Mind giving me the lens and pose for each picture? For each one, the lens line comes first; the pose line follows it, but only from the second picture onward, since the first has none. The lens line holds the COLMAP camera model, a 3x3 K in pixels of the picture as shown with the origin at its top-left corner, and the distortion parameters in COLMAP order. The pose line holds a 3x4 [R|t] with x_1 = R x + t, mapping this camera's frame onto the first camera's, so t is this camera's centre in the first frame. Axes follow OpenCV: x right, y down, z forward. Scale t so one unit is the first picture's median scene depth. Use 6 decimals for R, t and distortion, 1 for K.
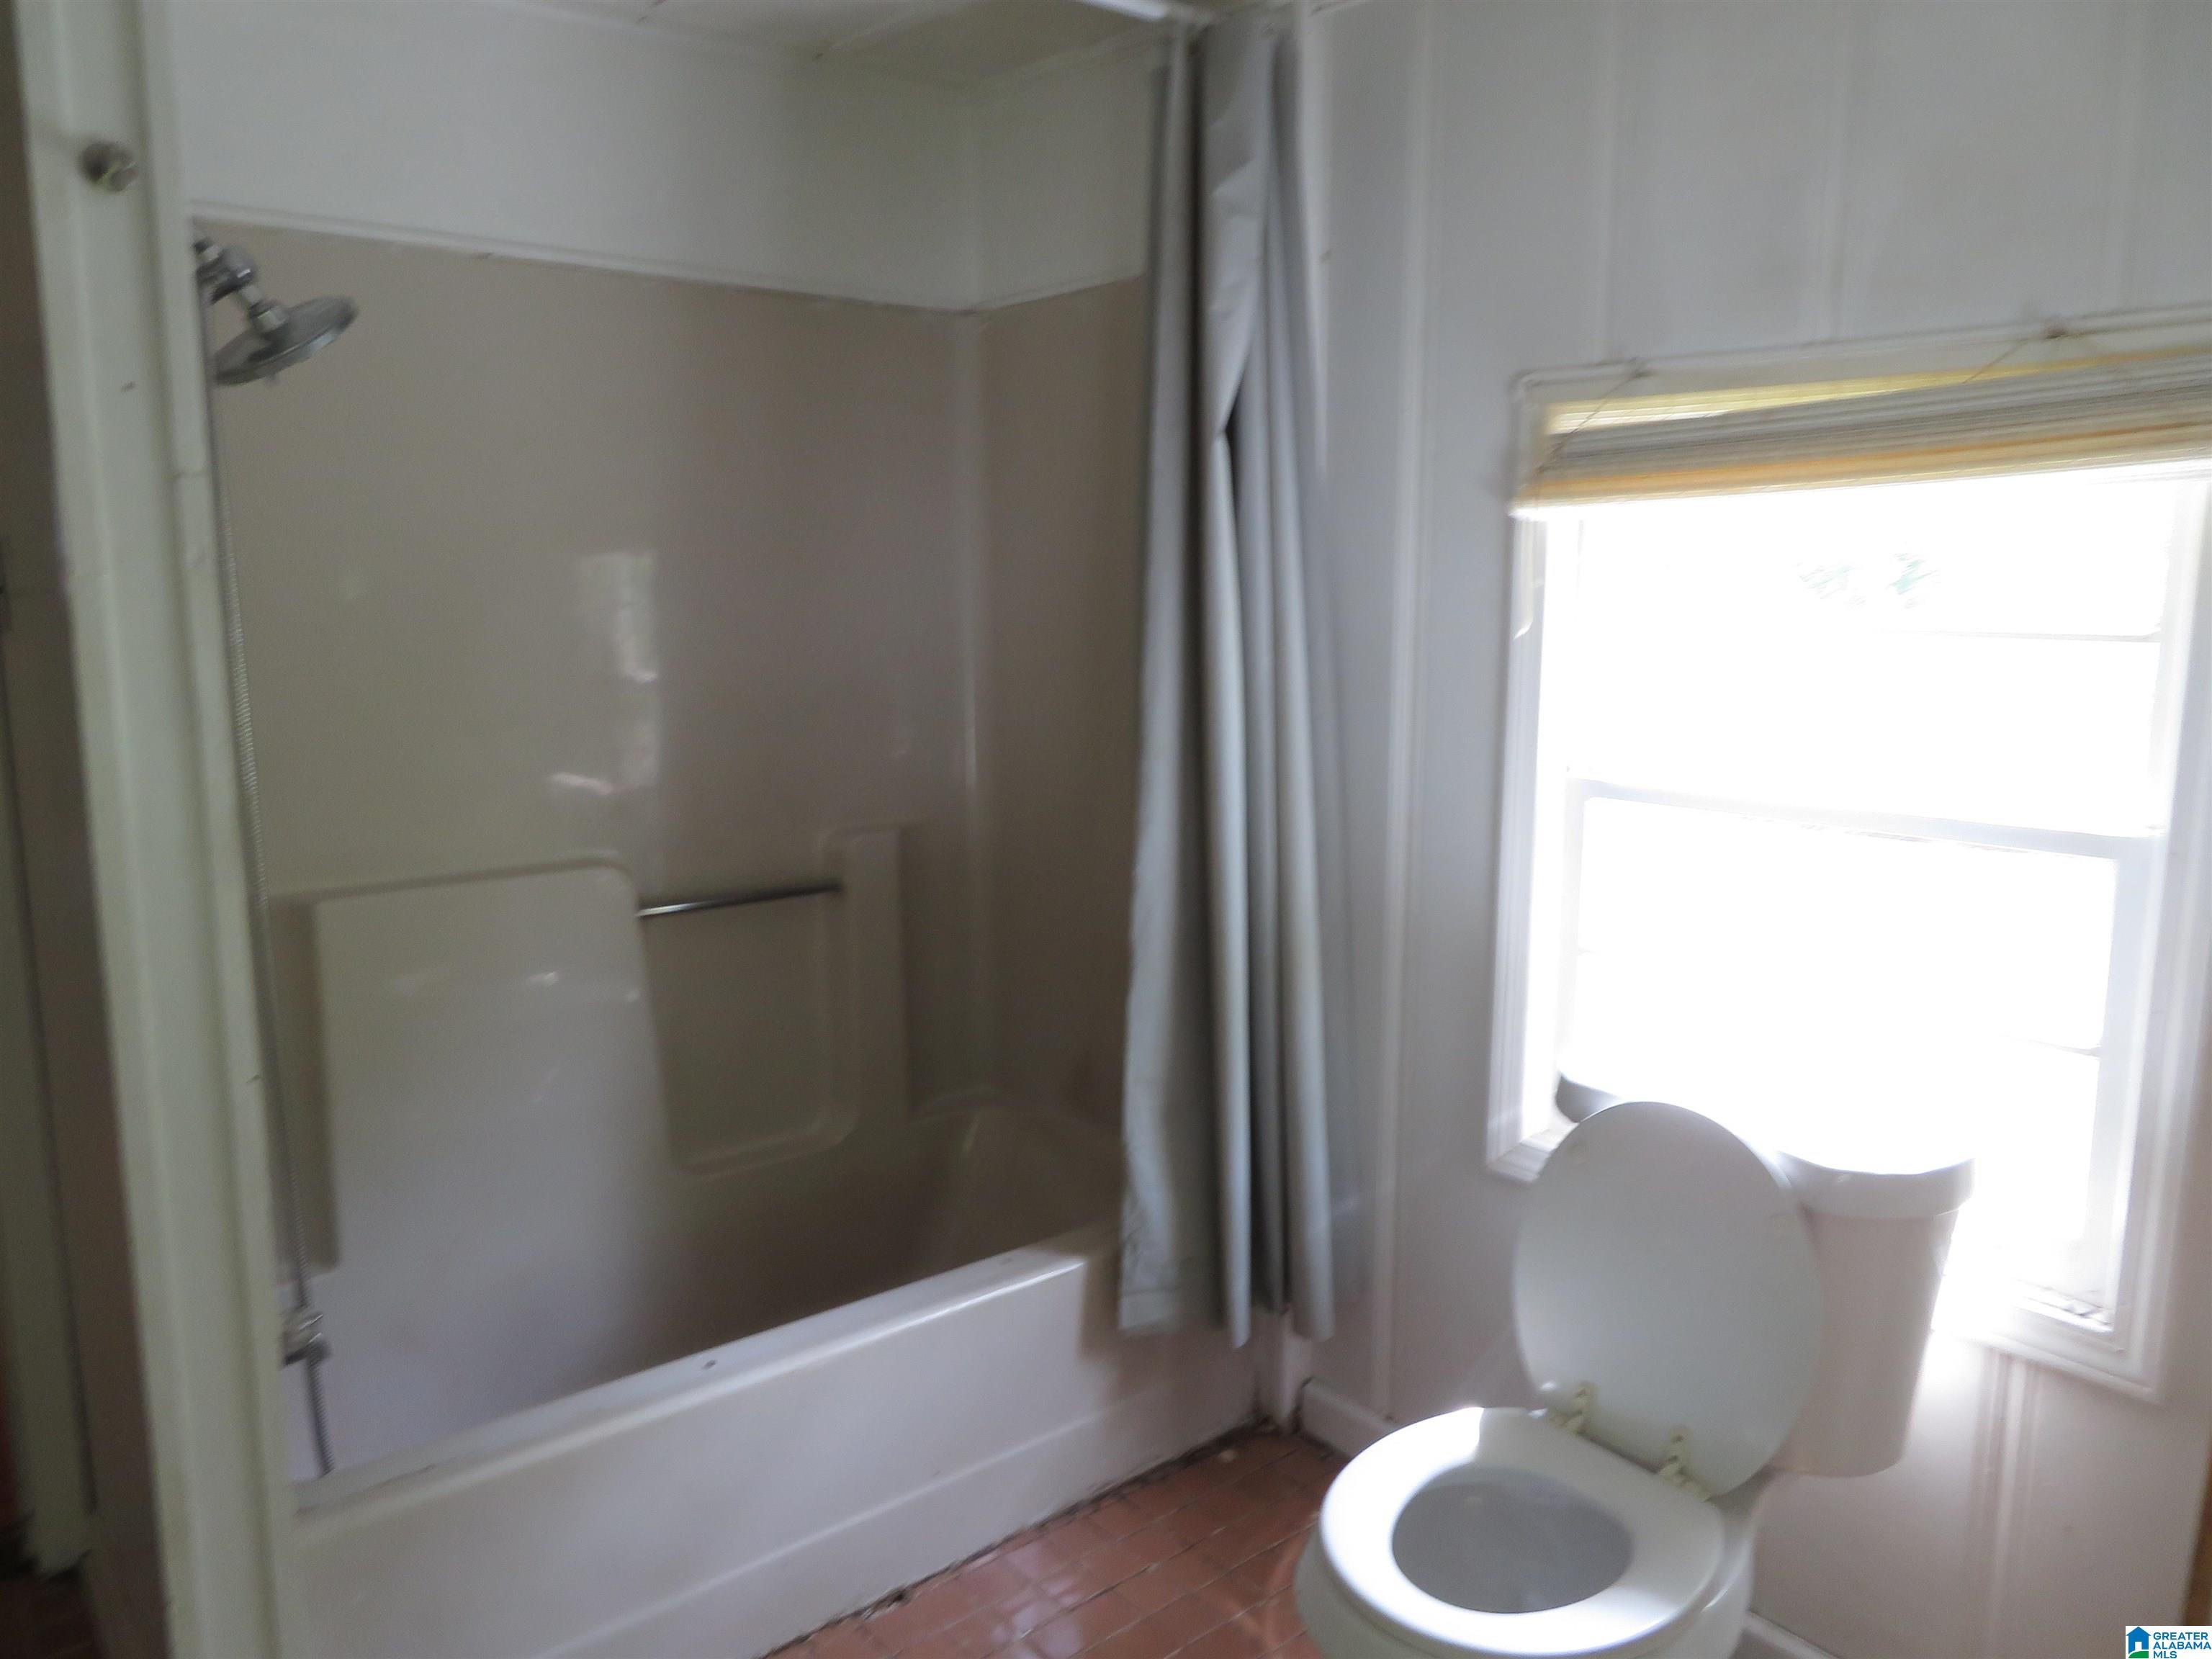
lens RADIAL K [[1578.8, 0, 1102.1], [0, 1578.8, 828.2], [0, 0, 1]] dist [-0.013687, 0.012849]
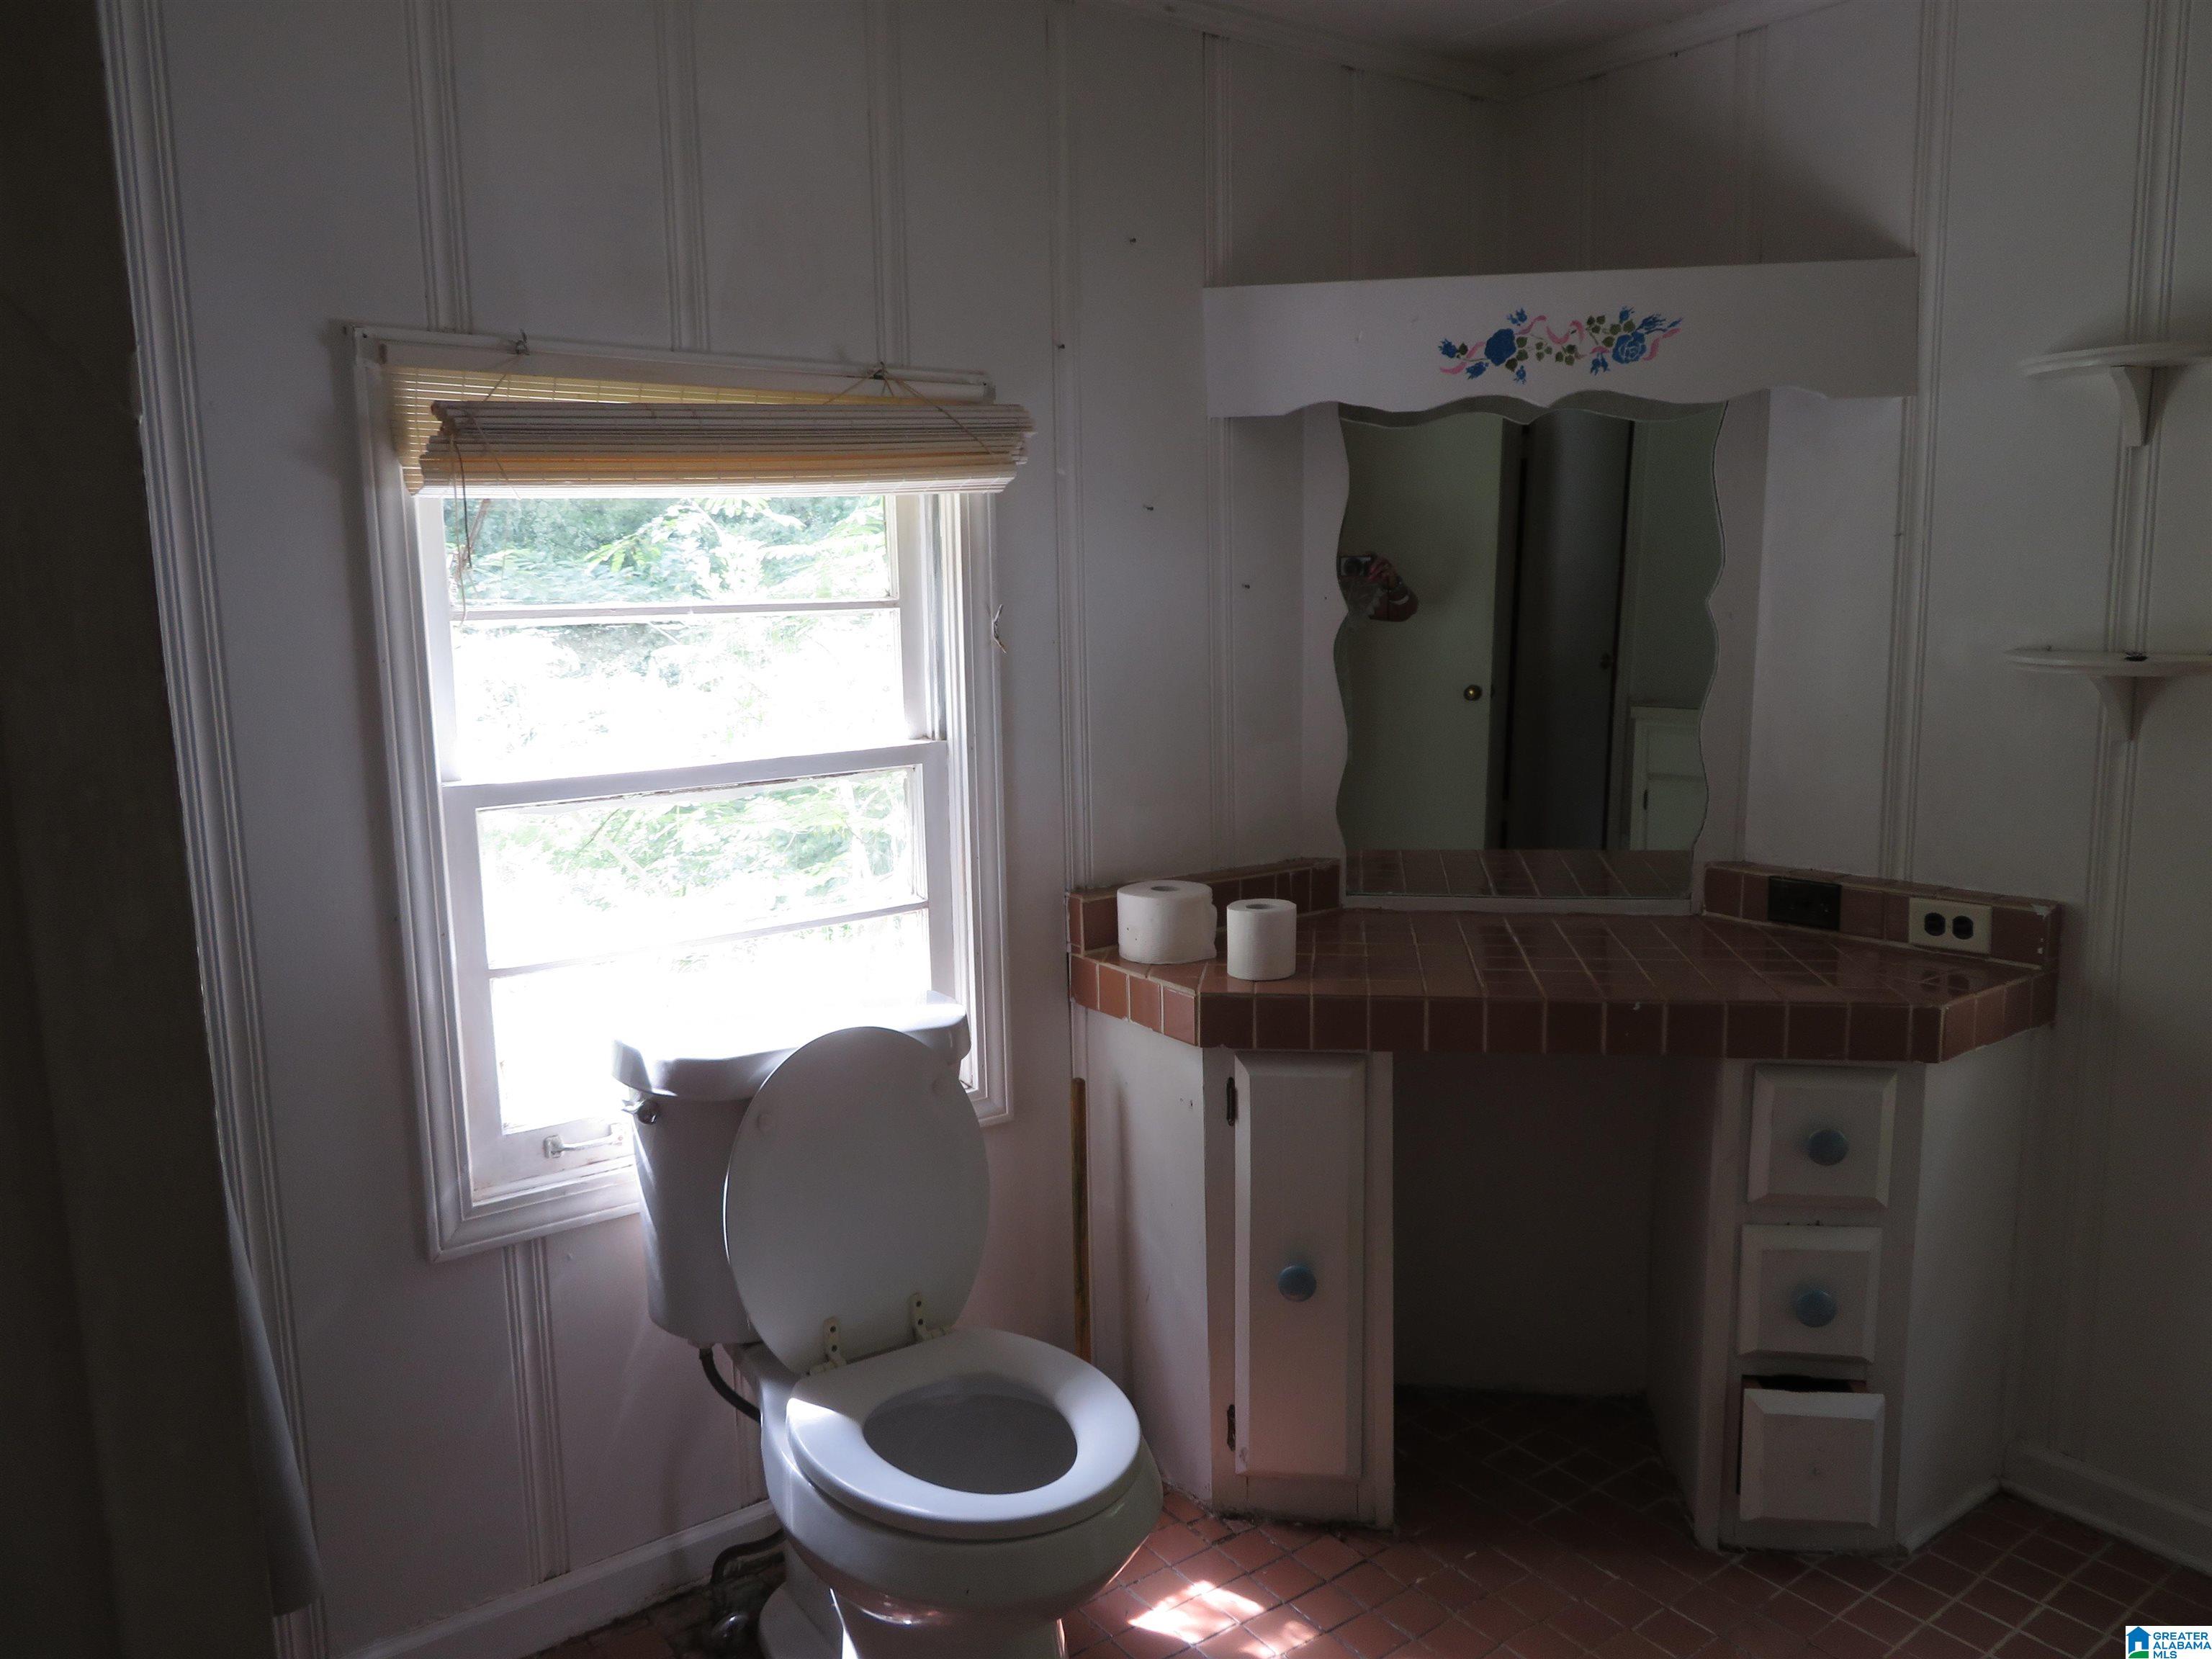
lens RADIAL K [[1578.8, 0, 1112.8], [0, 1578.8, 830.7], [0, 0, 1]] dist [-0.013687, 0.012849]
pose [[0.077783, -0.145638, 0.986275, -0.709449], [0.188644, 0.973552, 0.128882, -0.068224], [-0.978960, 0.176030, 0.103200, 0.685801]]
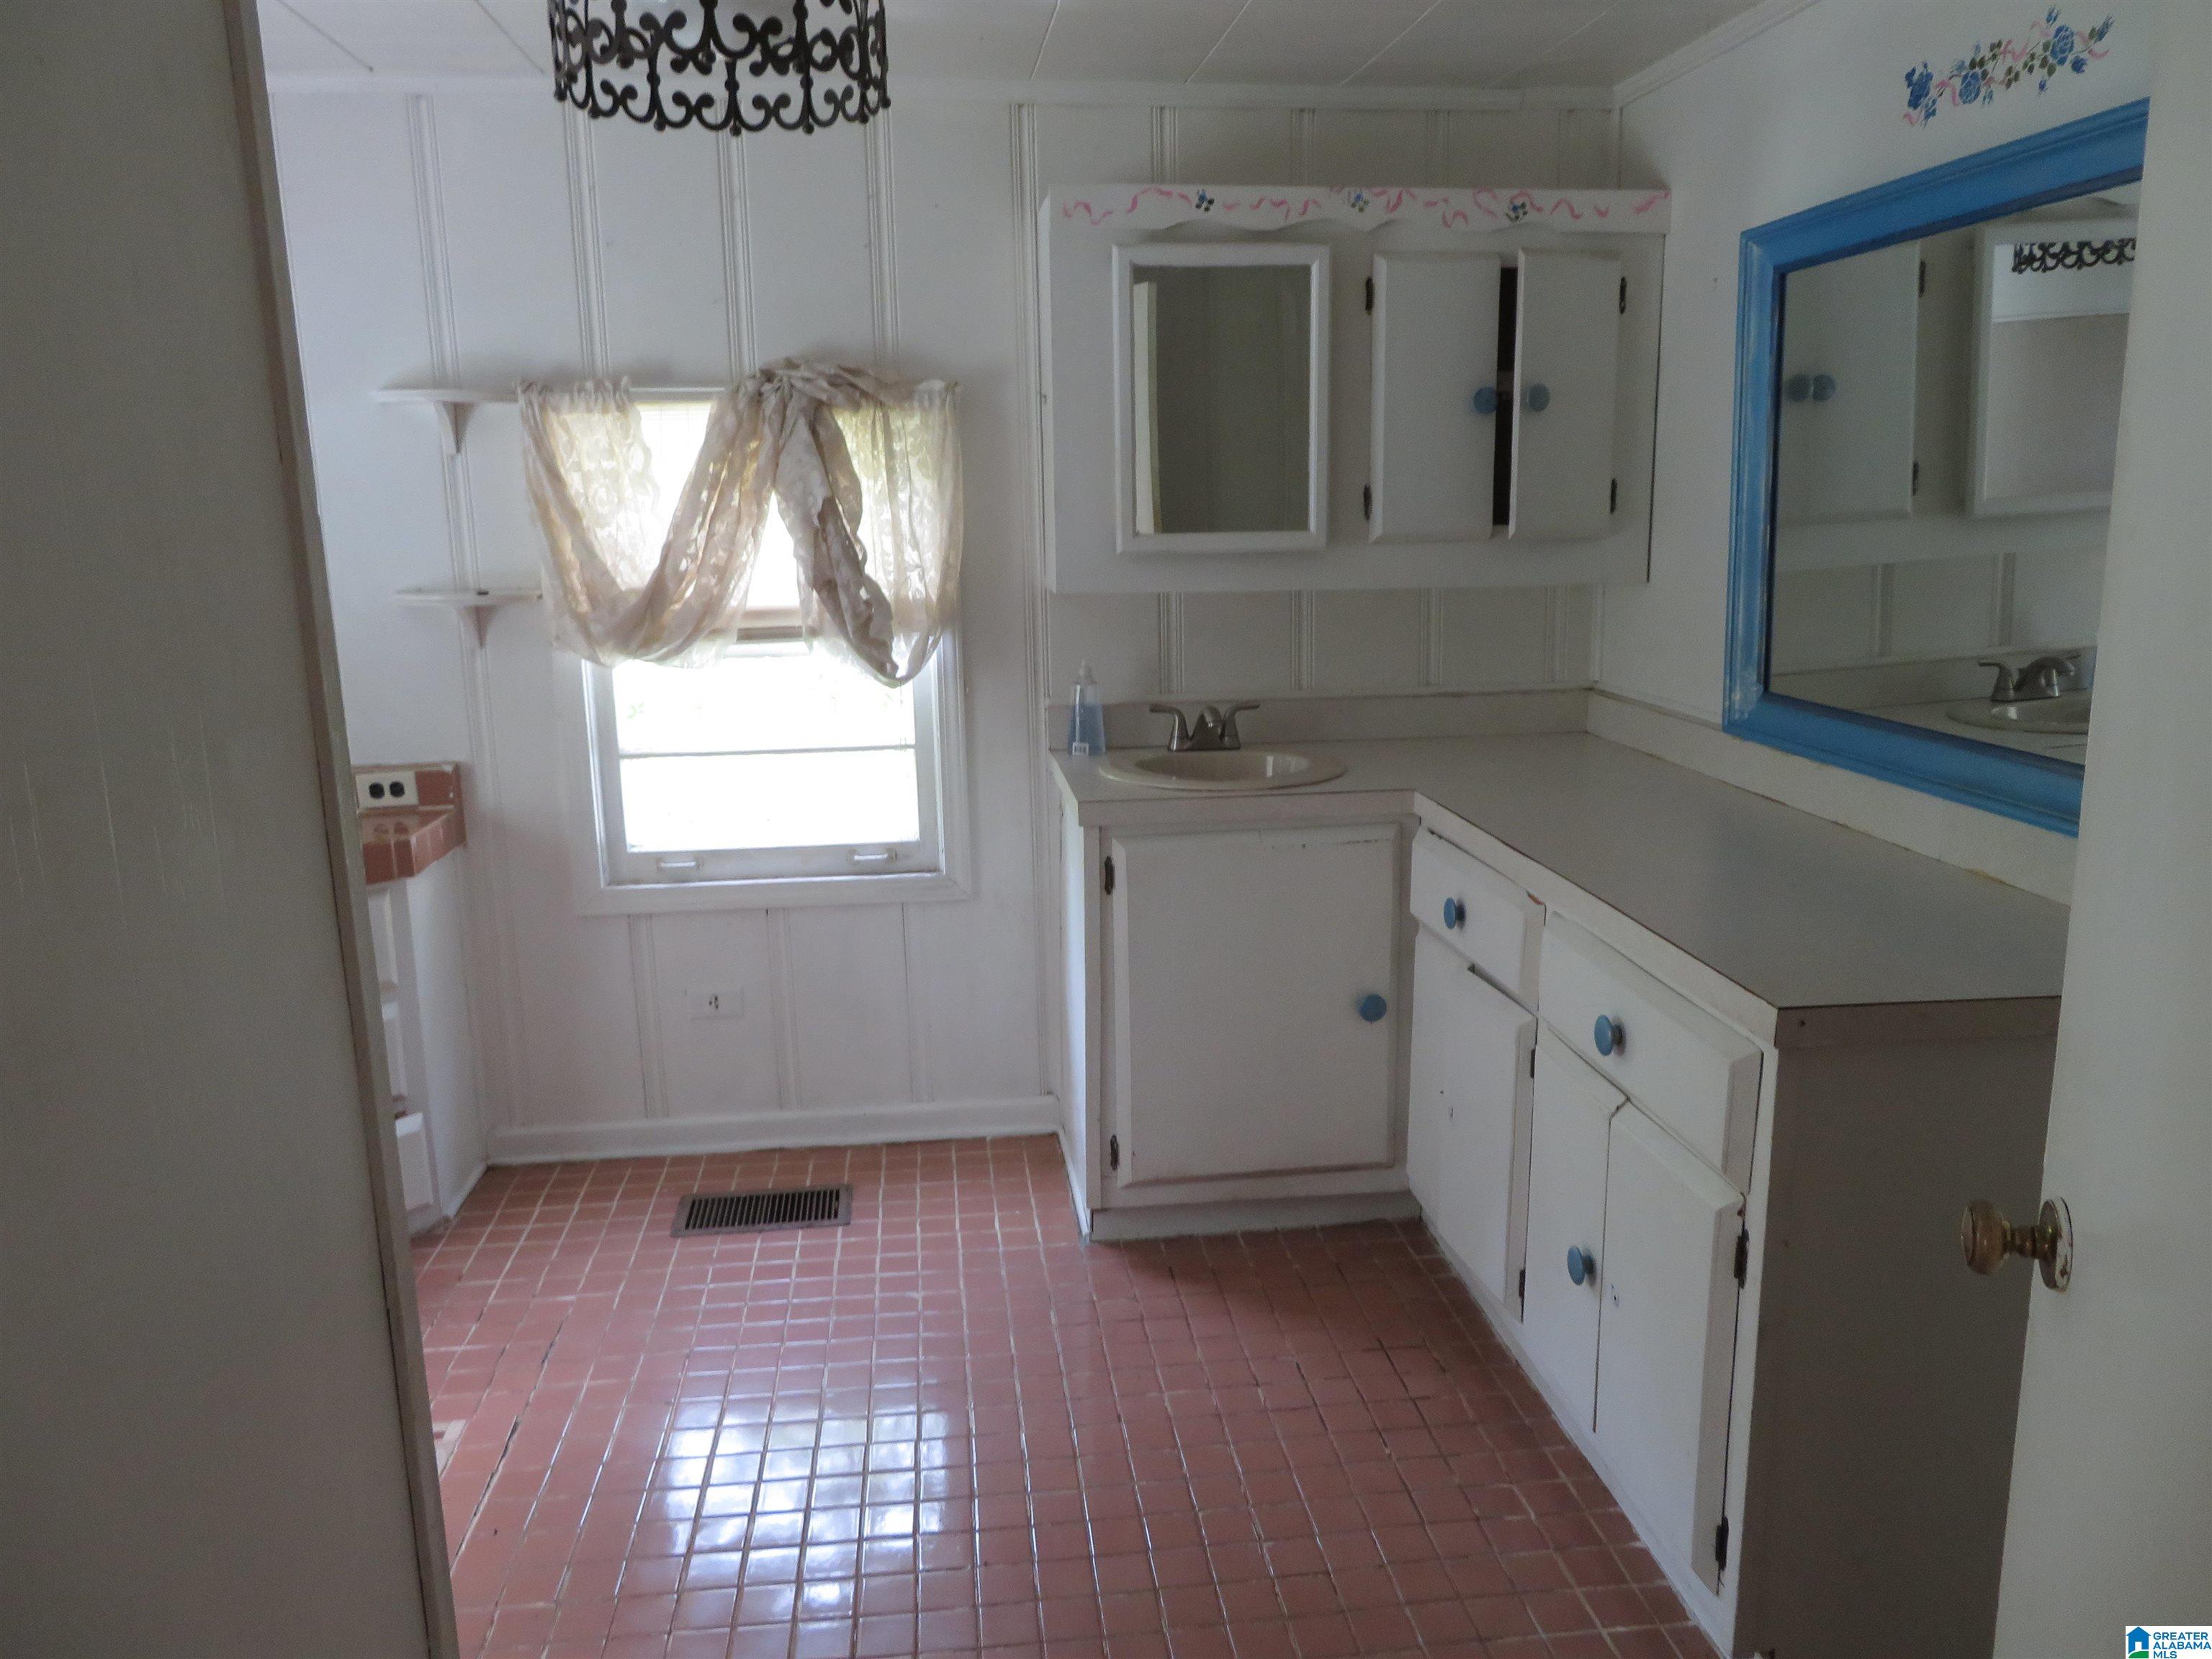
lens RADIAL K [[1578.8, 0, 1100.1], [0, 1578.8, 830.6], [0, 0, 1]] dist [-0.013687, 0.012849]
pose [[-0.824137, -0.091861, 0.558891, -1.120469], [0.119448, 0.936378, 0.330042, -0.160669], [-0.553652, 0.338758, -0.760732, 1.135693]]
